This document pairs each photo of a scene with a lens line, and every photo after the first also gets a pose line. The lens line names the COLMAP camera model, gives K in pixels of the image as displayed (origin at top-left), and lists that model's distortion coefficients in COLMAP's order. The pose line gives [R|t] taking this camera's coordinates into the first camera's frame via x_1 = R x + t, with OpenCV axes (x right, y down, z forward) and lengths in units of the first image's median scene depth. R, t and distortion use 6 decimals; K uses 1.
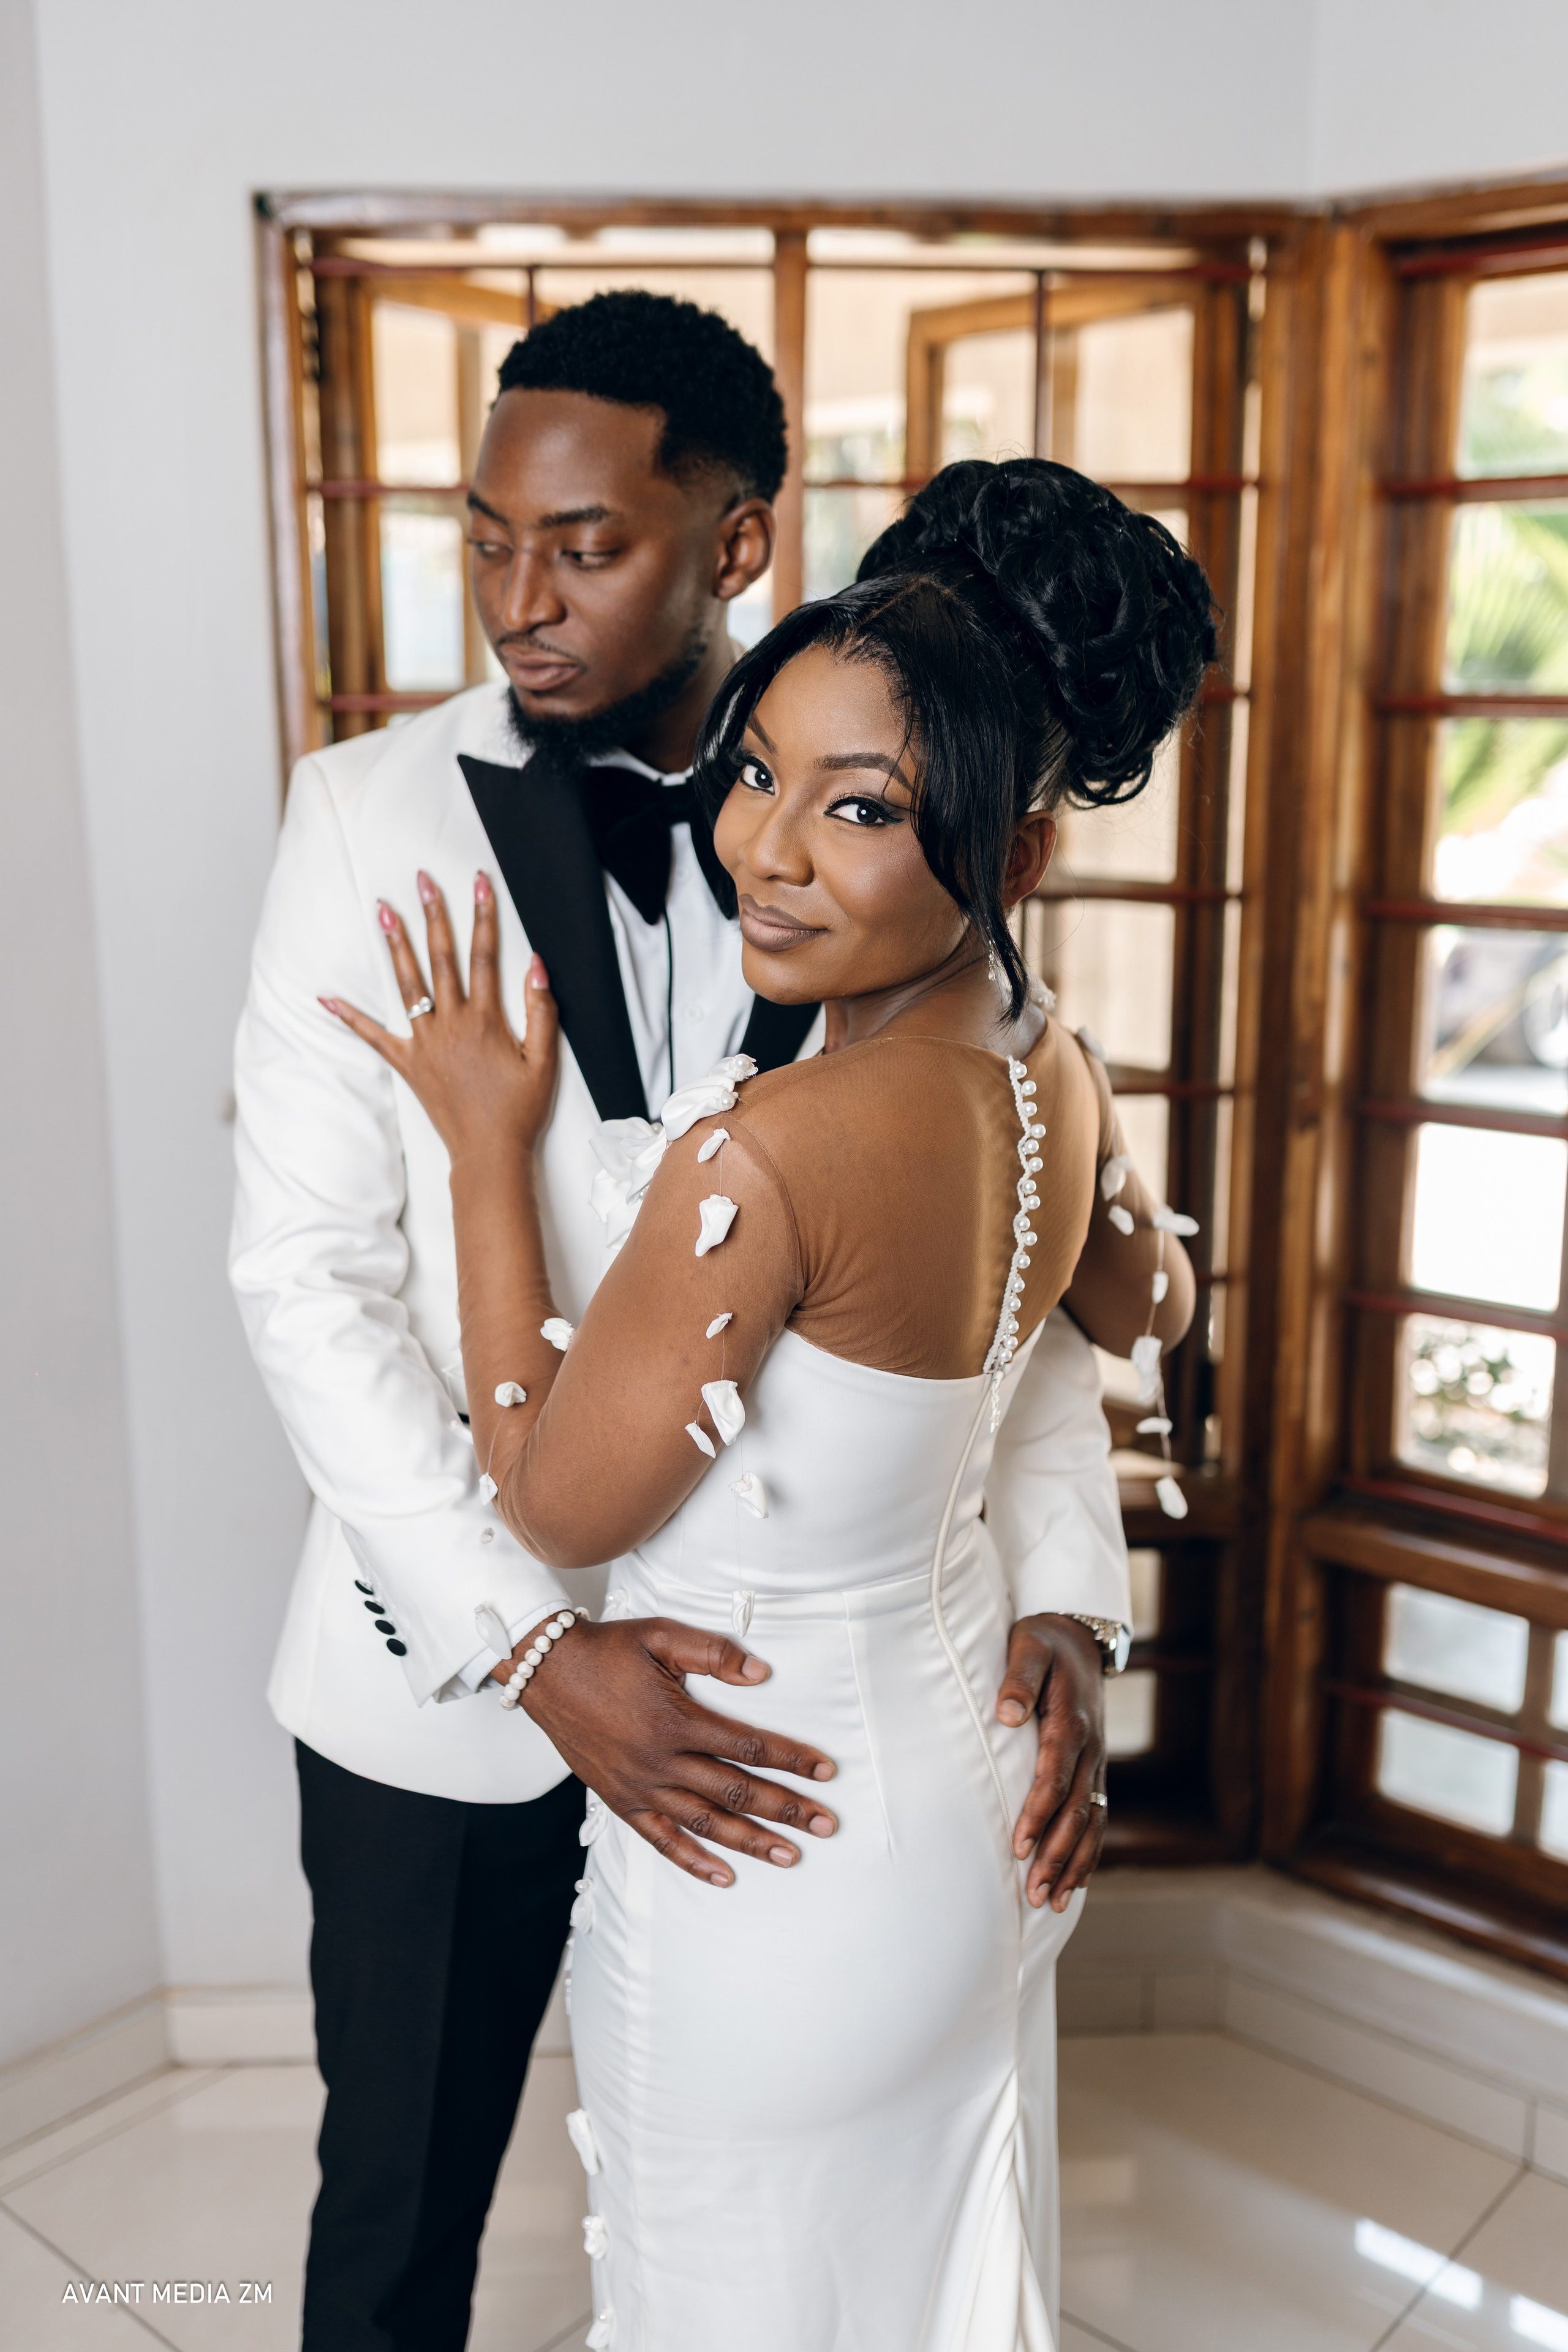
lens RADIAL K [[2260.1, 0, 778.7], [0, 2260.1, 1186.6], [0, 0, 1]] dist [-0.008680, 0.000000]
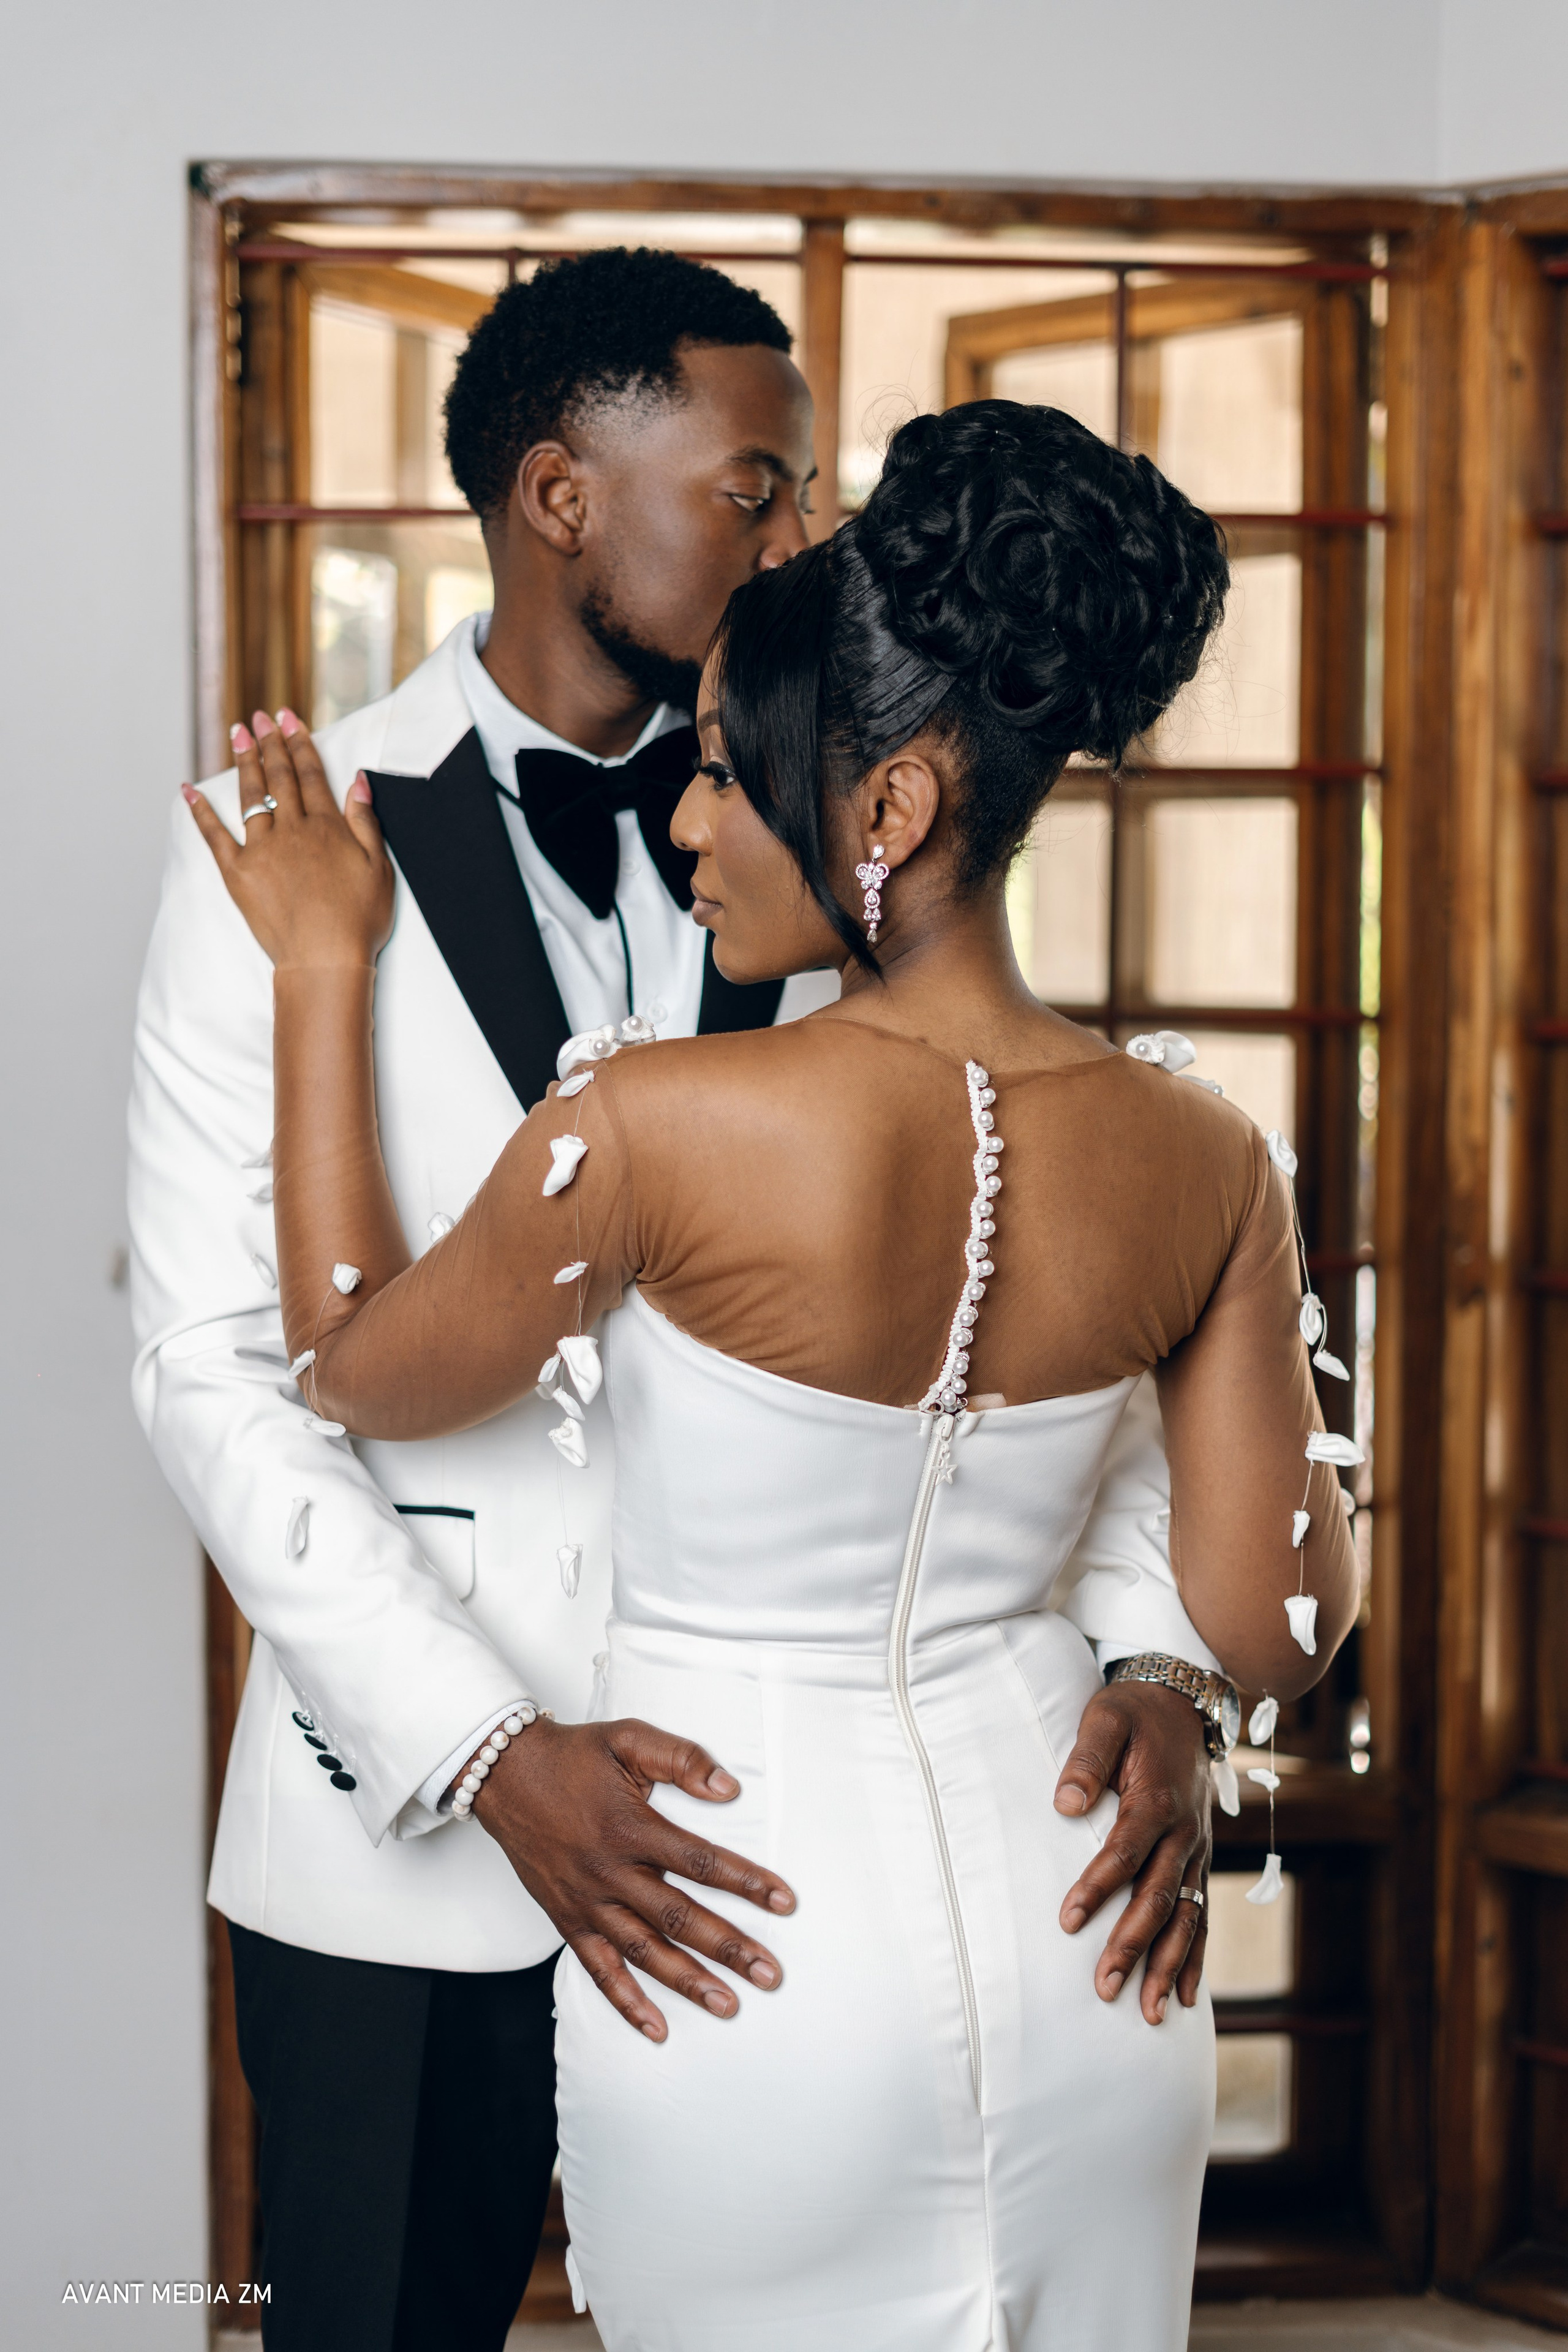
lens RADIAL K [[3659.1, 0, 750.7], [0, 3659.1, 1243.4], [0, 0, 1]] dist [-0.004278, 0.000000]
pose [[0.999118, 0.001623, 0.041954, -0.075554], [0.004240, 0.990243, -0.139285, 0.136646], [-0.041771, 0.139340, 0.989363, -0.276151]]
